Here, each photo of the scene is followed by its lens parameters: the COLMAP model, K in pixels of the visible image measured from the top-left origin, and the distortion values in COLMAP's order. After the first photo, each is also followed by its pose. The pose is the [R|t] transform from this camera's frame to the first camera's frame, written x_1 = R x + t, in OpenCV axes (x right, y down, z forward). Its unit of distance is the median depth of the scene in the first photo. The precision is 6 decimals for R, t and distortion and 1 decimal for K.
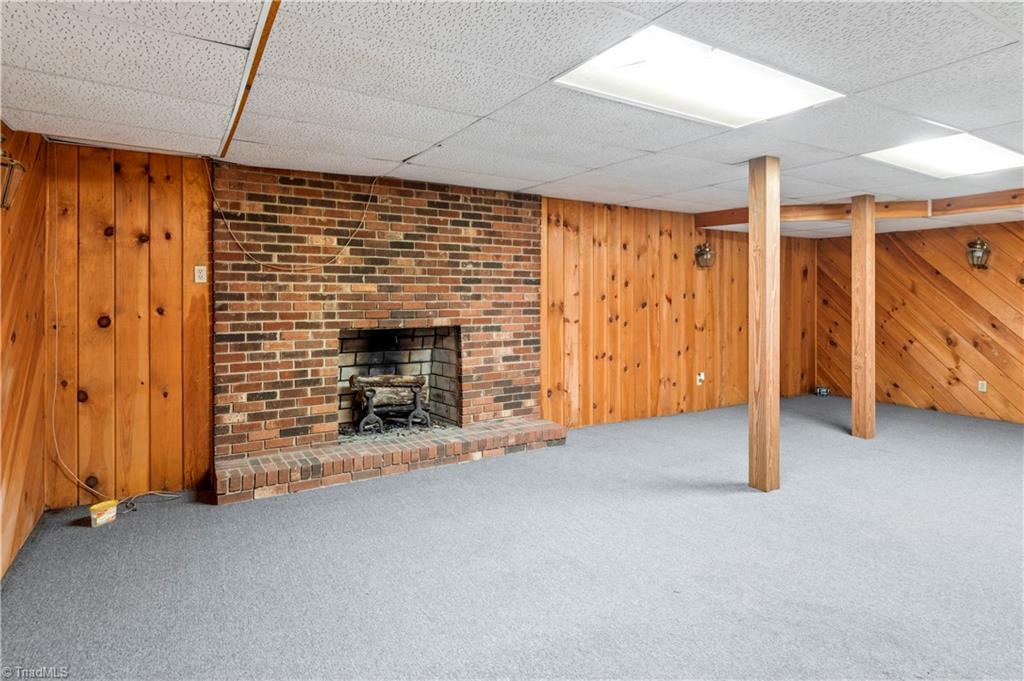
lens RADIAL K [[555.5, 0, 533.4], [0, 555.5, 298.7], [0, 0, 1]] dist [0.000000, -0.000052]
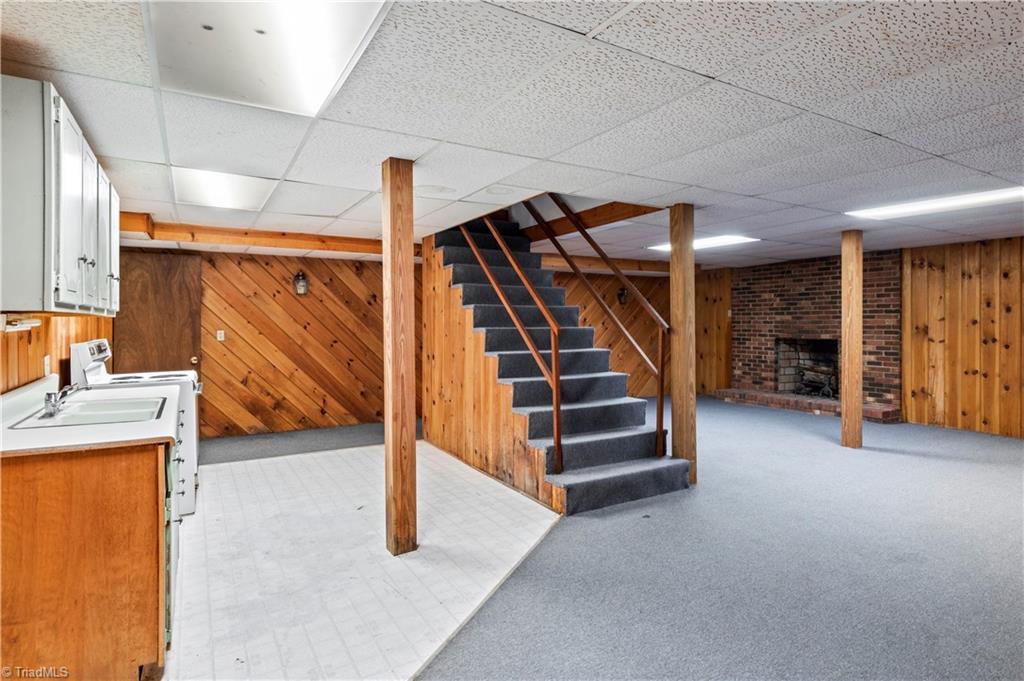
lens RADIAL K [[555.5, 0, 513.6], [0, 555.5, 331.9], [0, 0, 1]] dist [0.000000, -0.000052]
pose [[-0.049676, 0.017168, -0.998618, 1.610524], [0.000909, 0.999853, 0.017144, -0.002959], [0.998765, -0.000056, -0.049684, 0.117450]]
